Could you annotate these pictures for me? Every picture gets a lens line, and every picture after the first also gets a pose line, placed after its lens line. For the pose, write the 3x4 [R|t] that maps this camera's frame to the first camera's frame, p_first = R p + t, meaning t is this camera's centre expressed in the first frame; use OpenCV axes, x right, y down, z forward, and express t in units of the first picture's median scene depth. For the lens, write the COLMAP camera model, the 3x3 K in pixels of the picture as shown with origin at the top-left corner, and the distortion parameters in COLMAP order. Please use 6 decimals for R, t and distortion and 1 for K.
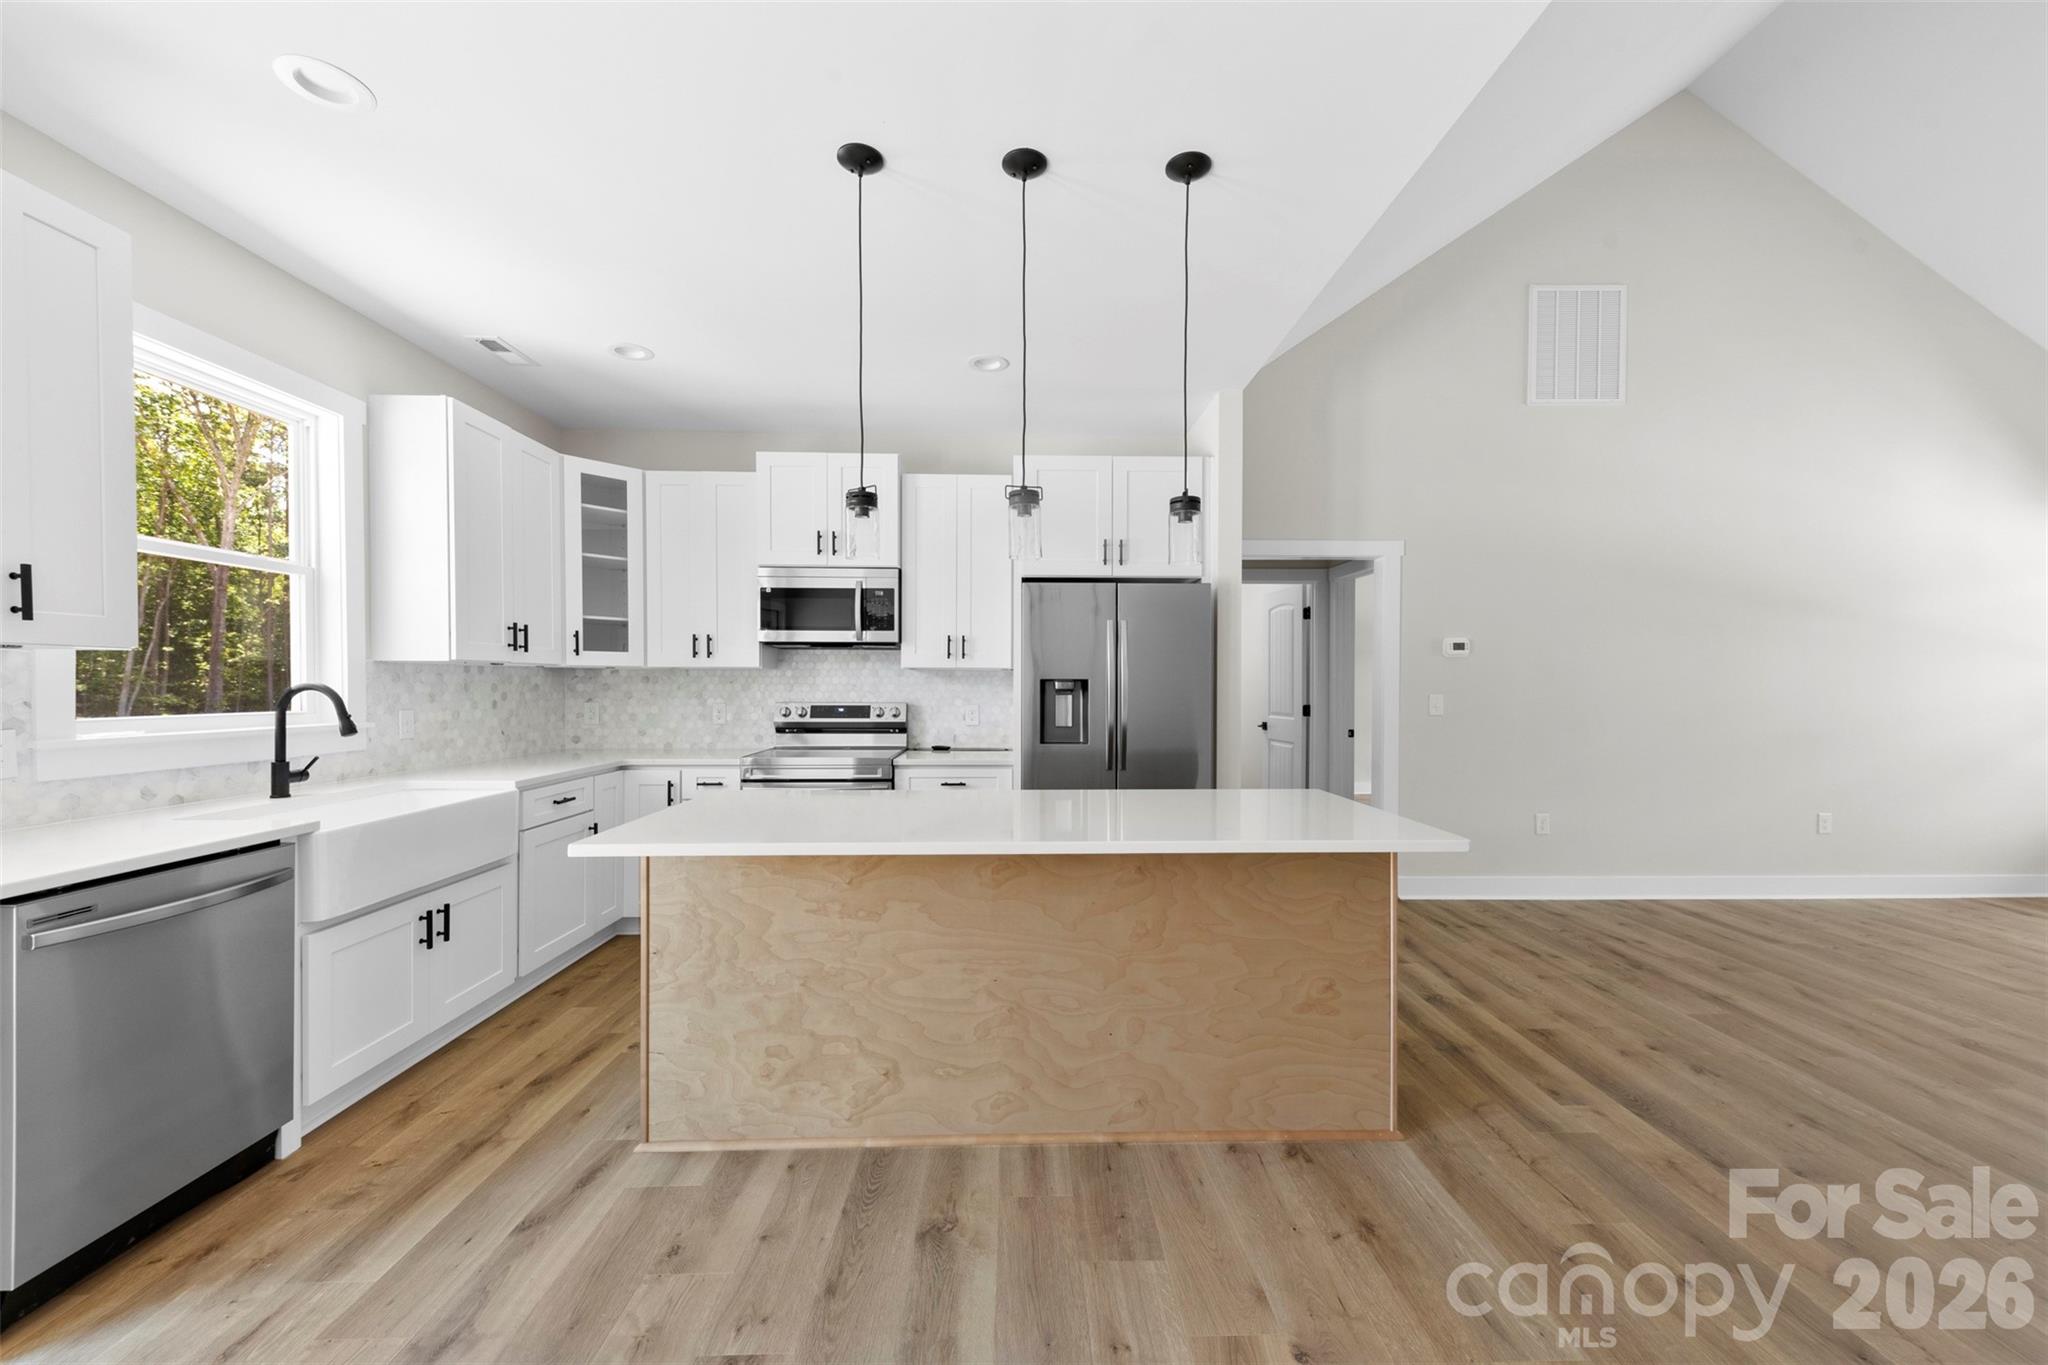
lens RADIAL K [[789.4, 0, 1026.3], [0, 789.4, 693.3], [0, 0, 1]] dist [0.017311, -0.004558]
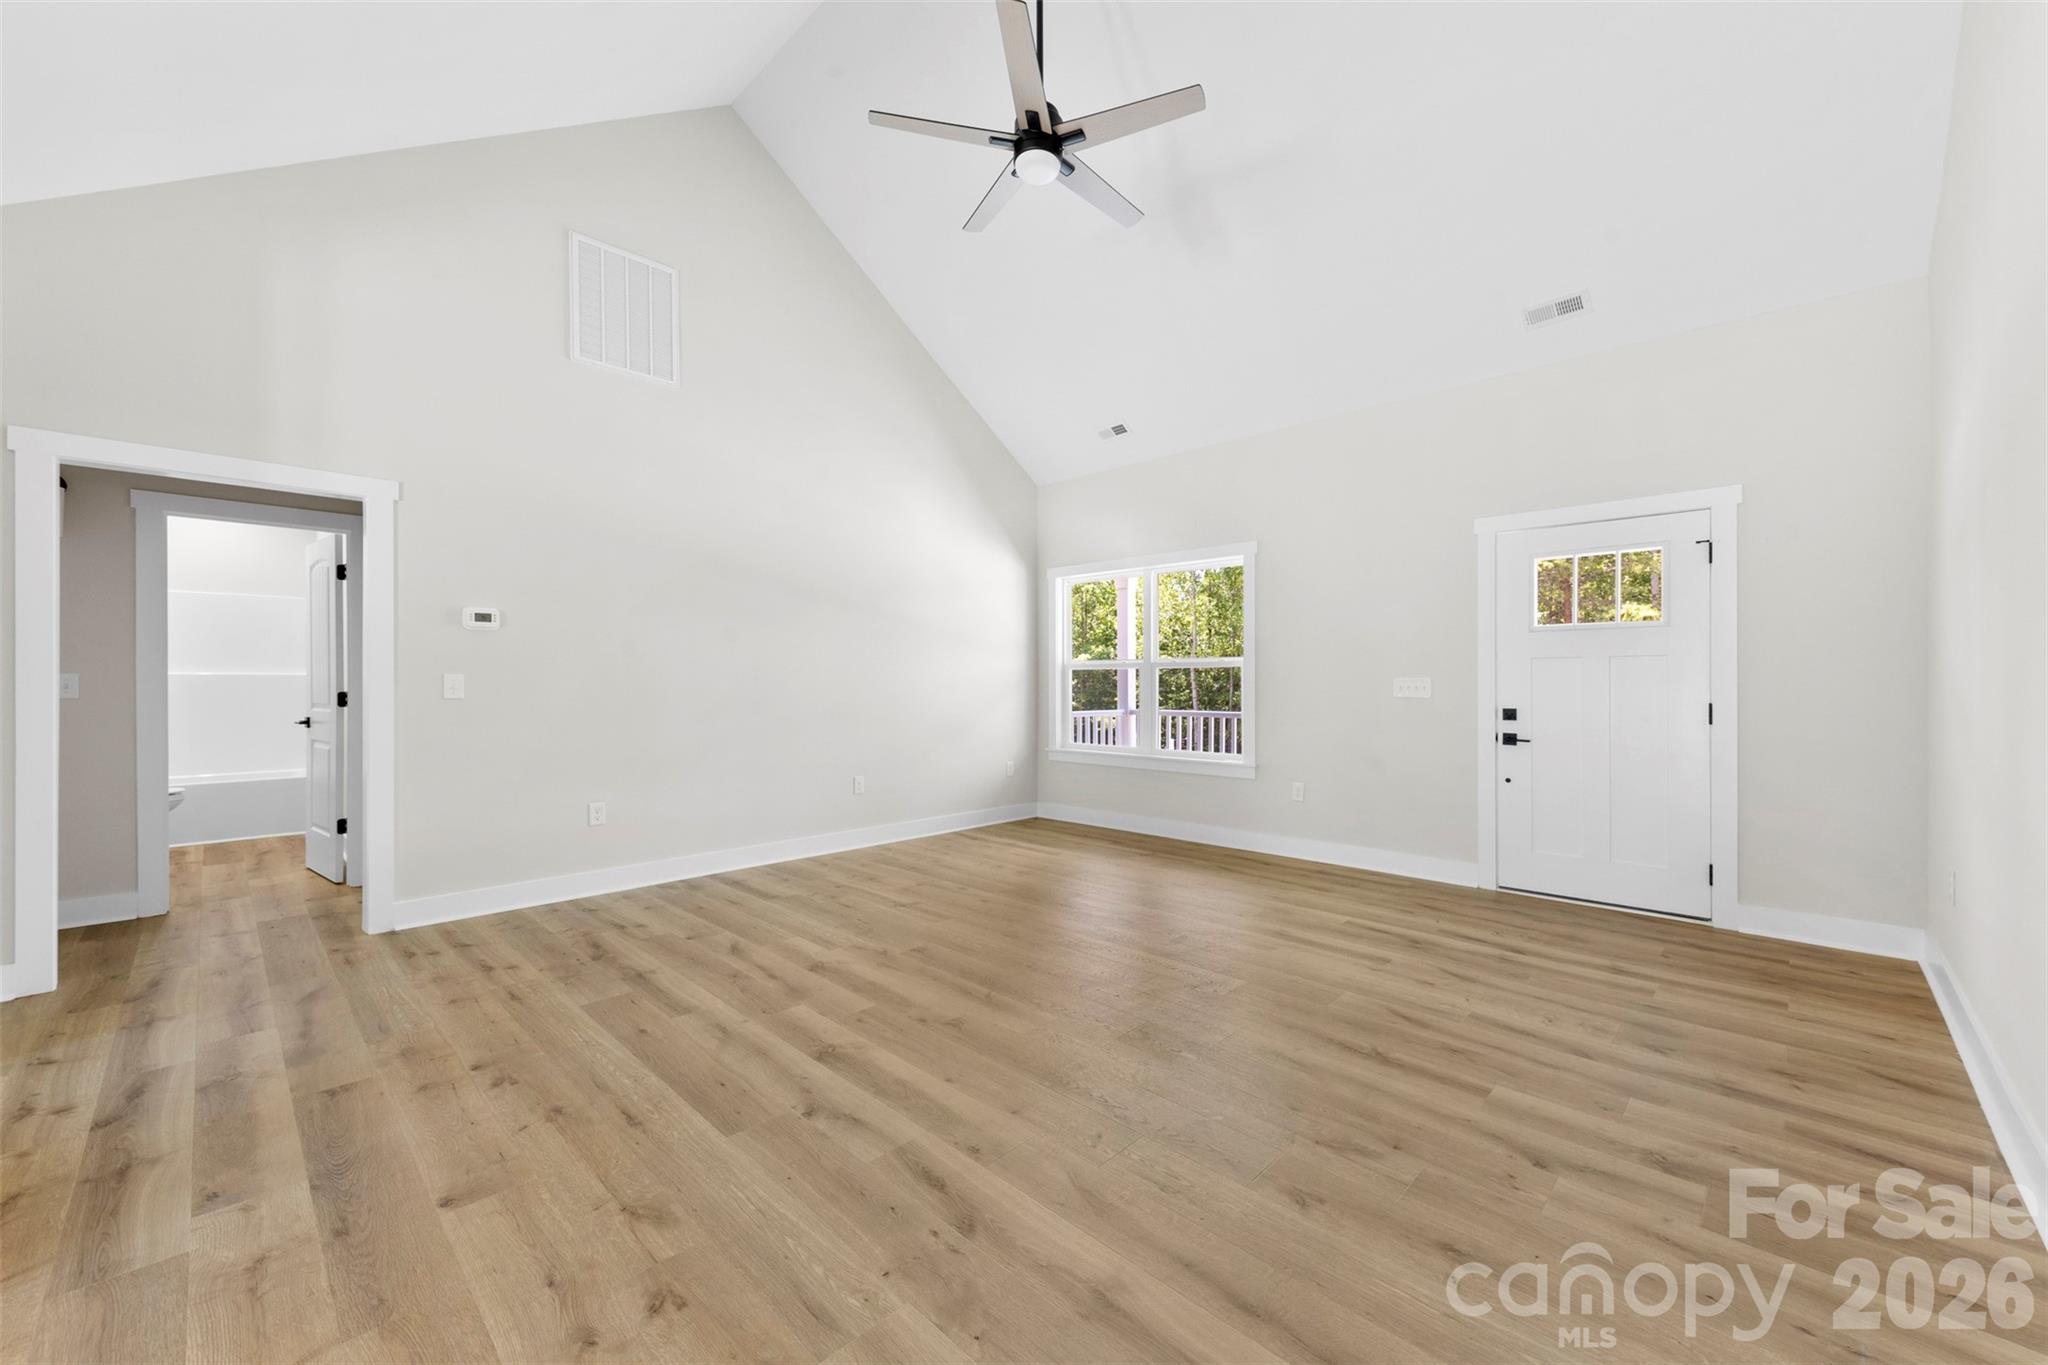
lens RADIAL K [[789.4, 0, 1033.6], [0, 789.4, 685.4], [0, 0, 1]] dist [0.017311, -0.004558]
pose [[0.709835, 0.001057, 0.704367, 0.486672], [0.006459, 0.999947, -0.008011, 0.032926], [-0.704338, 0.010236, 0.709791, -0.035358]]
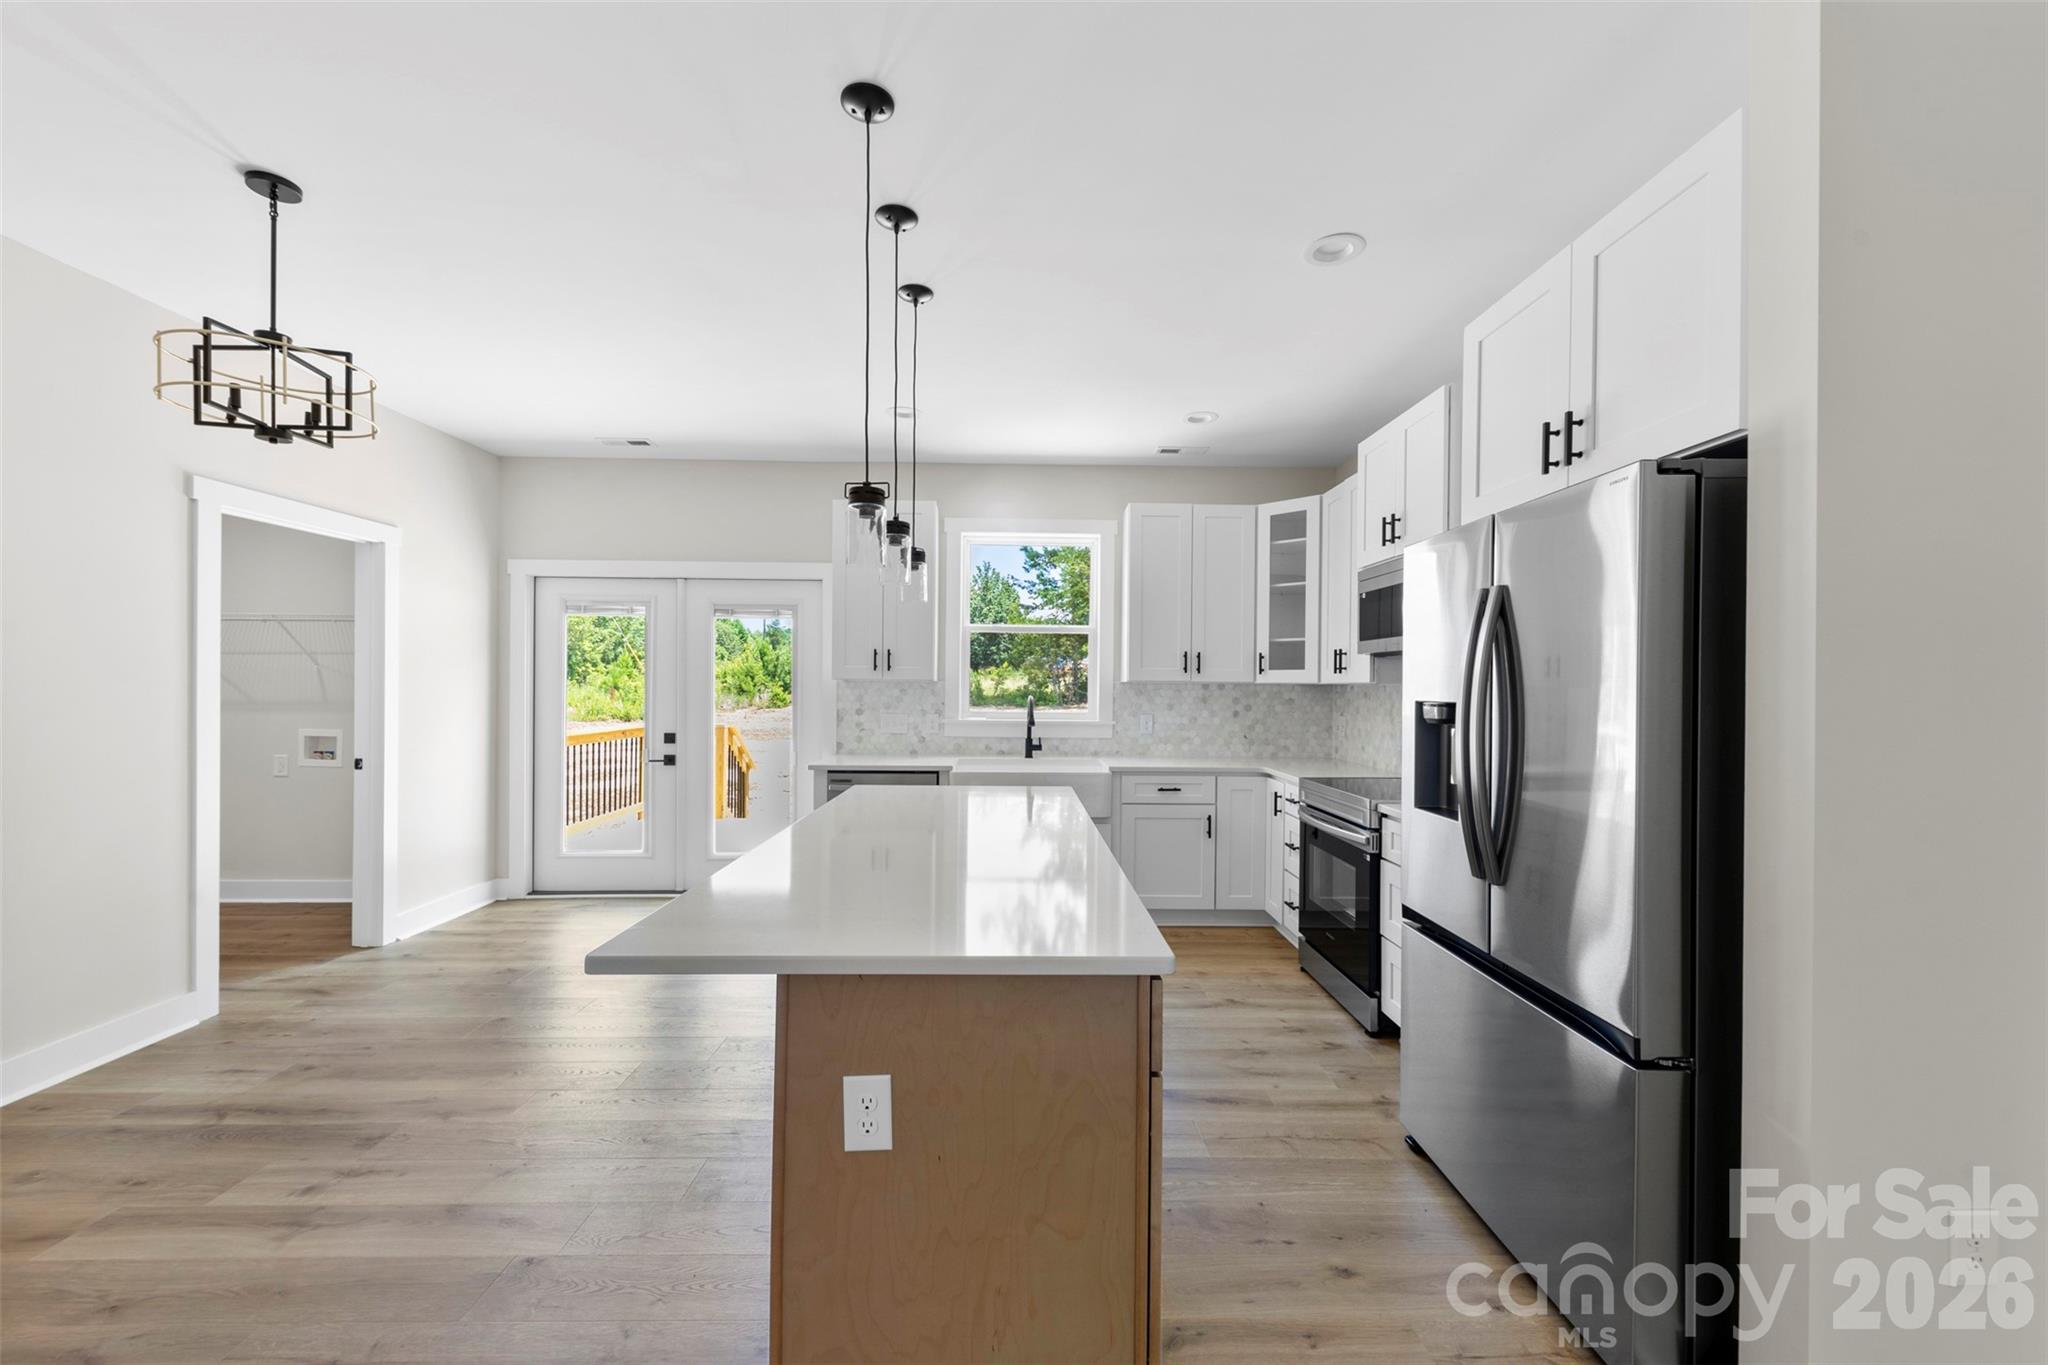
lens RADIAL K [[789.4, 0, 1029.6], [0, 789.4, 687.6], [0, 0, 1]] dist [0.017311, -0.004558]
pose [[-0.008482, -0.000093, -0.999964, 0.678155], [-0.019873, 0.999803, 0.000075, -0.024675], [0.999767, 0.019873, -0.008482, 0.769356]]
